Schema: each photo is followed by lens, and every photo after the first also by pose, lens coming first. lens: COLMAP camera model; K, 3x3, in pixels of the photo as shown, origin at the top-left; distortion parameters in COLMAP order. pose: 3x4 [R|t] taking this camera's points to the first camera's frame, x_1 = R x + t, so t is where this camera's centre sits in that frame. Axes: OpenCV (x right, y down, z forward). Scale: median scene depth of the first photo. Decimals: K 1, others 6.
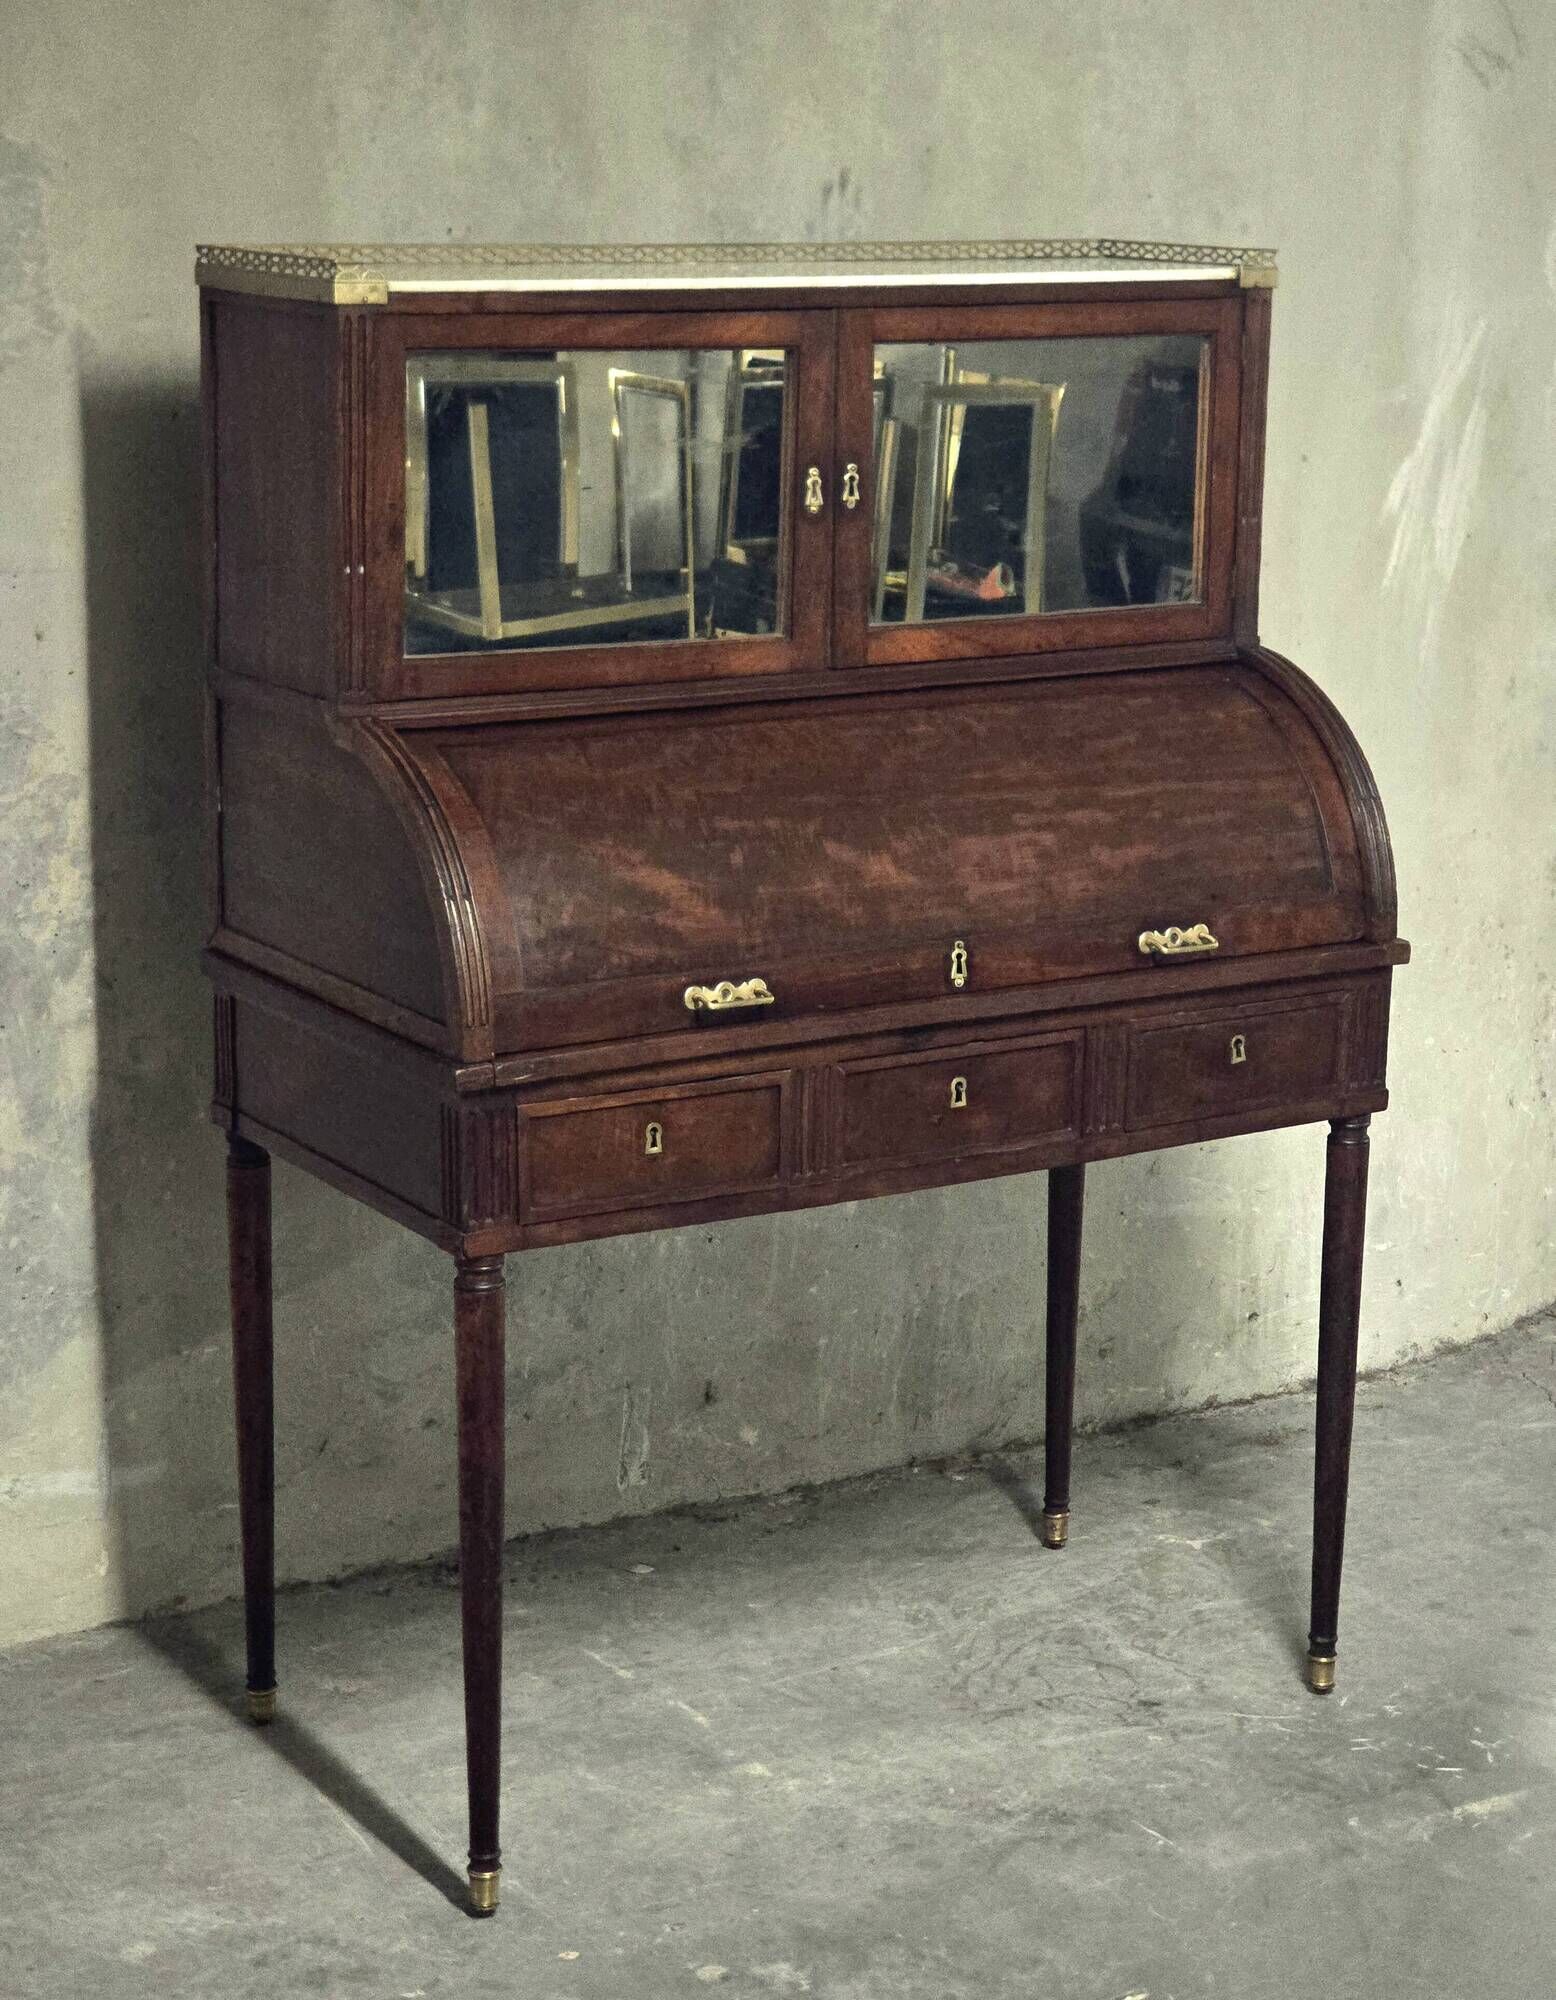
lens RADIAL K [[4026.9, 0, 911.0], [0, 4026.9, 1003.6], [0, 0, 1]] dist [-0.025858, 0.180705]
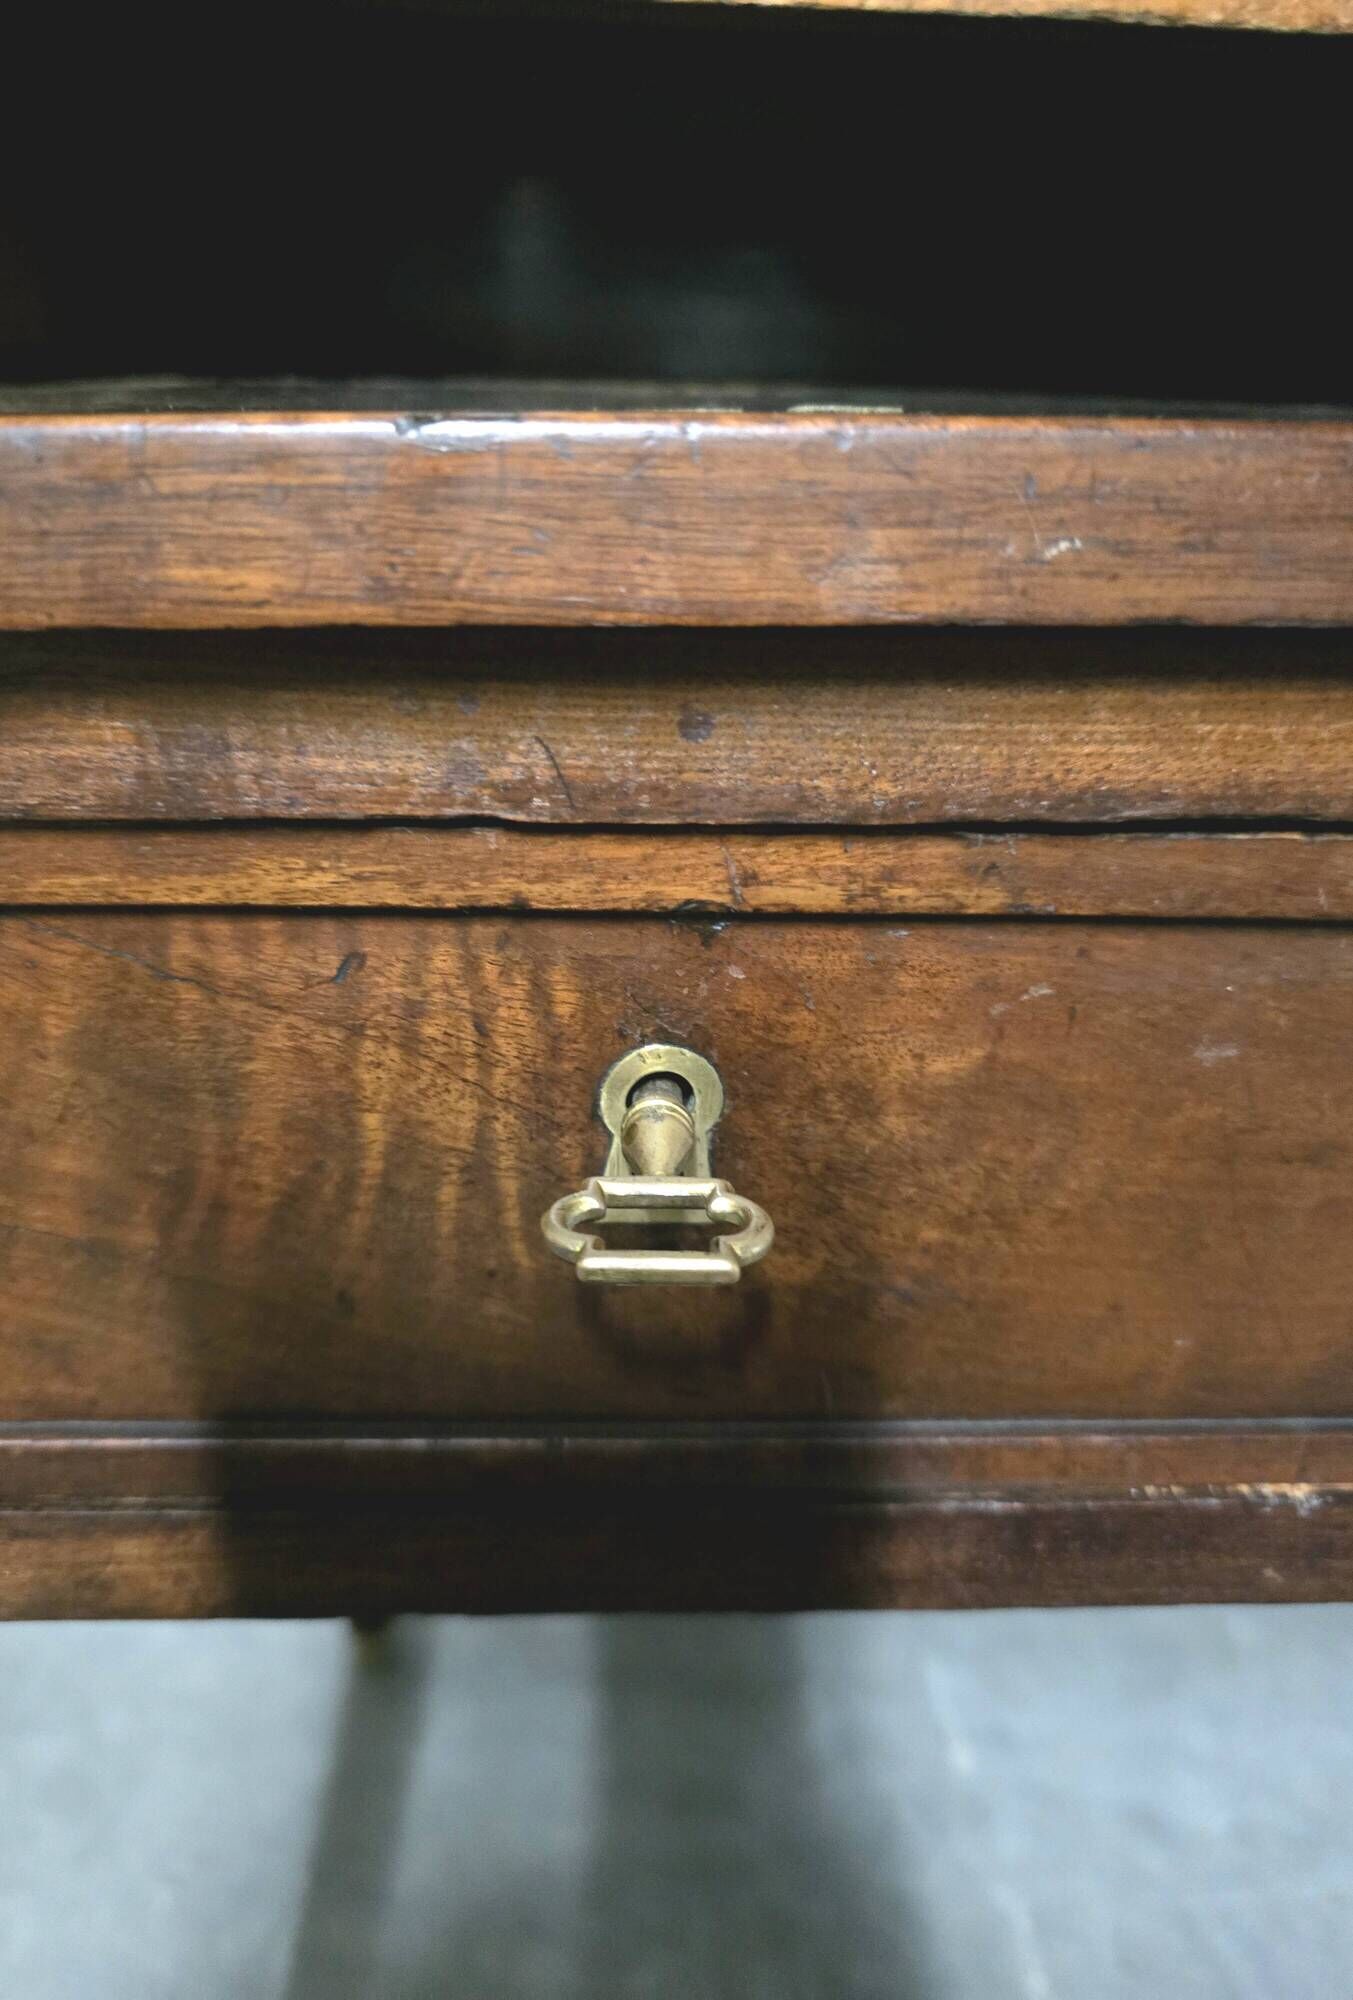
lens RADIAL K [[1392.9, 0, 676.5], [0, 1392.9, 1000.0], [0, 0, 1]] dist [-0.003129, -0.001659]
pose [[0.852101, 0.220069, -0.474861, -0.033715], [-0.126326, 0.966956, 0.221443, 0.014116], [0.507902, -0.128705, 0.851746, 0.832081]]
